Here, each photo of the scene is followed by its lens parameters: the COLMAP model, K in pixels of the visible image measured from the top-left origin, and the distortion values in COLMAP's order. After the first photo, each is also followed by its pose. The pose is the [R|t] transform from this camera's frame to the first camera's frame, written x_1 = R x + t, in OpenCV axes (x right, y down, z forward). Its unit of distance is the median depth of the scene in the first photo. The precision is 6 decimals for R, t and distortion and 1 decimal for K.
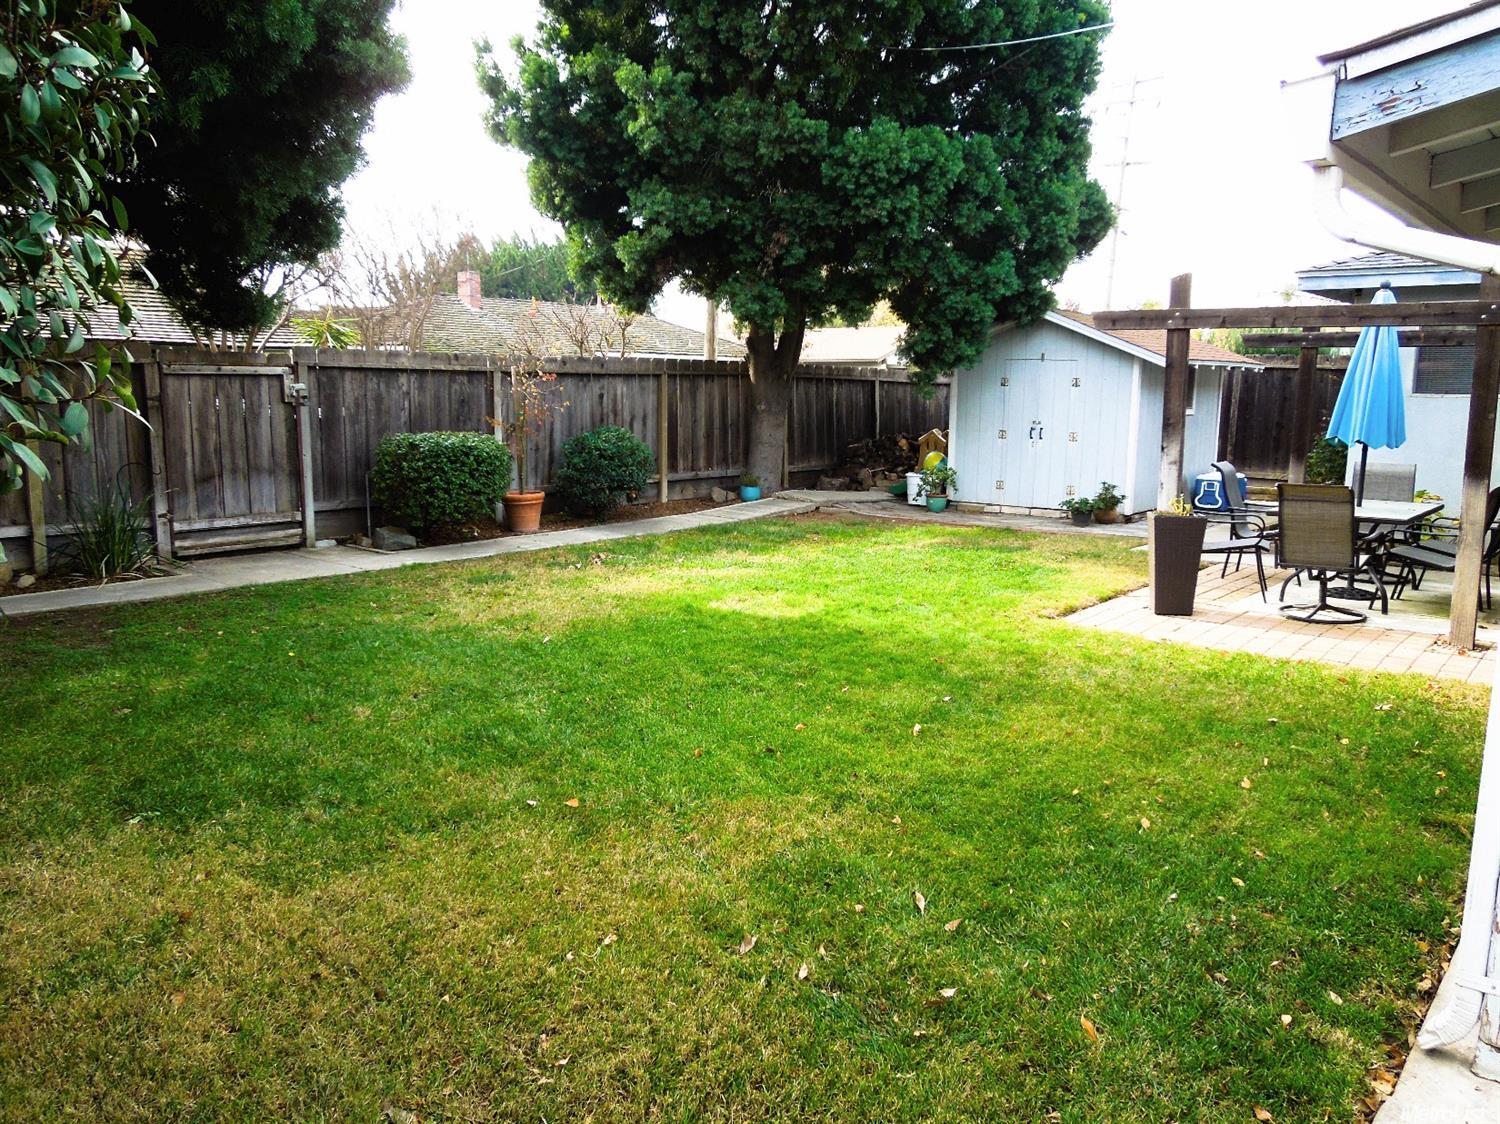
lens RADIAL K [[1132.5, 0, 750.0], [0, 1132.5, 562.0], [0, 0, 1]] dist [-0.003478, -0.000663]
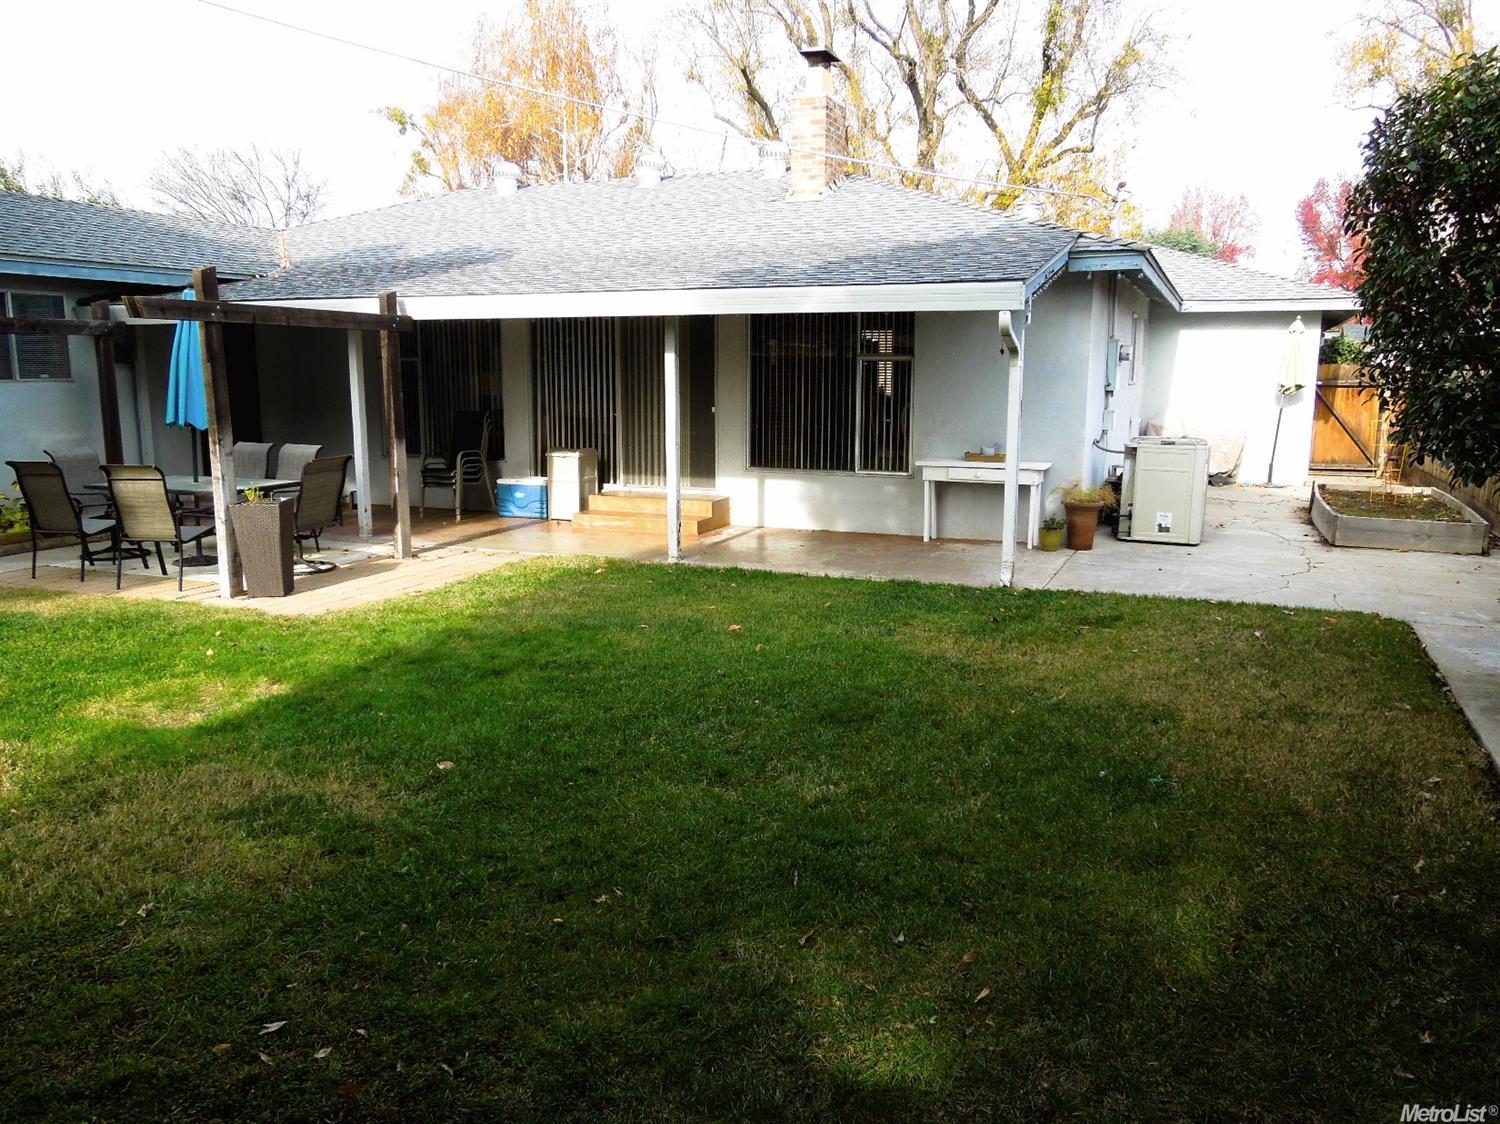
lens RADIAL K [[1136.7, 0, 752.6], [0, 1136.7, 567.6], [0, 0, 1]] dist [-0.004280, -0.000374]
pose [[-0.291526, -0.178317, 0.939795, -0.464176], [0.147528, 0.962335, 0.228357, -0.095901], [-0.945118, 0.205218, -0.254239, 0.524047]]
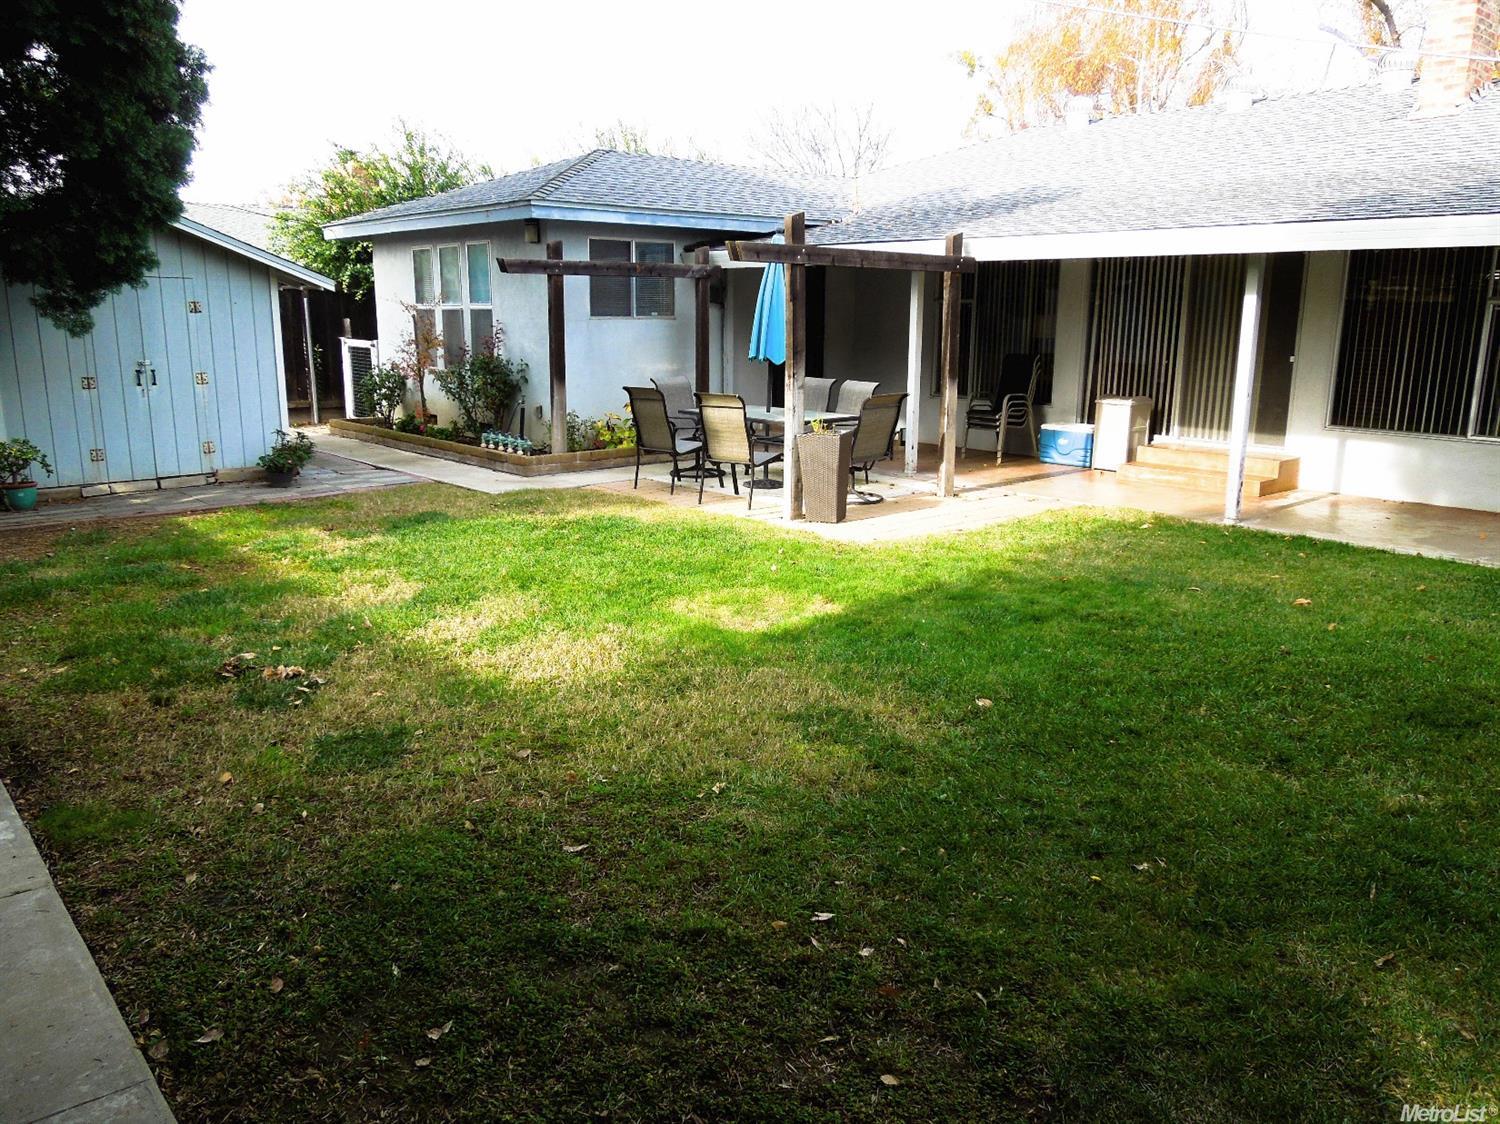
lens RADIAL K [[1136.7, 0, 752.6], [0, 1136.7, 567.6], [0, 0, 1]] dist [-0.004280, -0.000374]
pose [[0.163111, -0.229602, 0.959519, -0.460363], [0.150015, 0.967008, 0.205892, -0.095792], [-0.975136, 0.110359, 0.192174, 0.535154]]
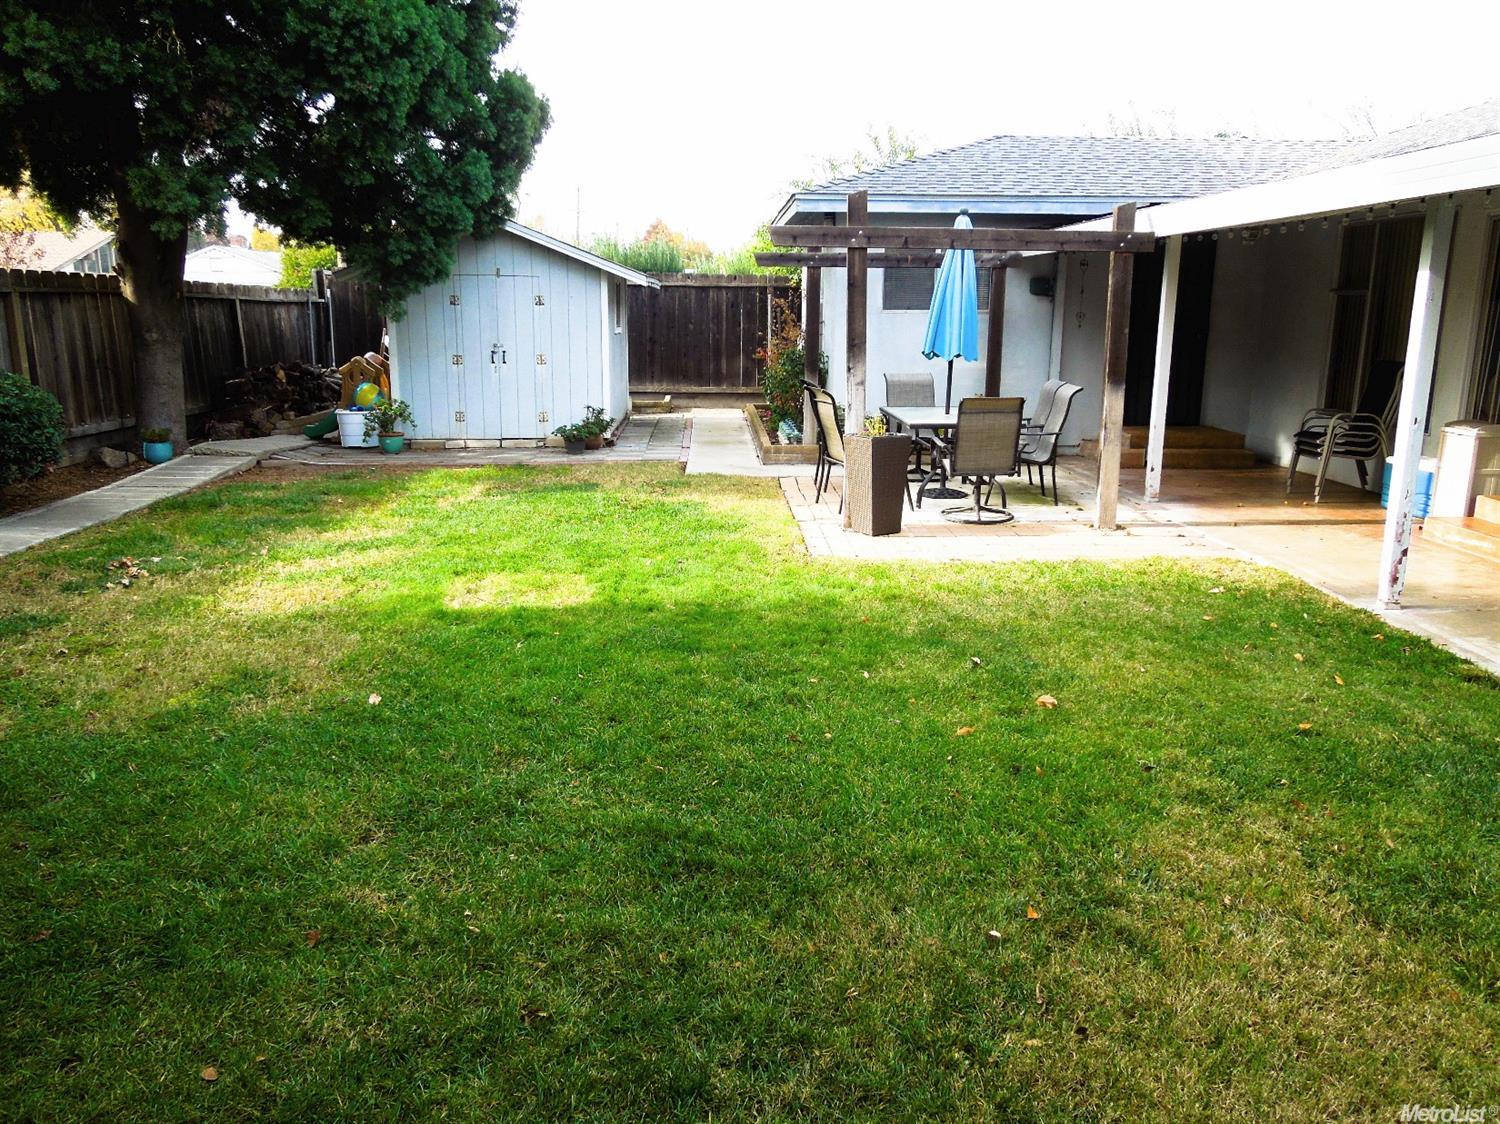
lens RADIAL K [[1136.7, 0, 752.6], [0, 1136.7, 567.6], [0, 0, 1]] dist [-0.004280, -0.000374]
pose [[0.746958, -0.156794, 0.646119, -0.233393], [0.106854, 0.987473, 0.116100, -0.033753], [-0.656229, -0.017681, 0.754355, 0.188727]]
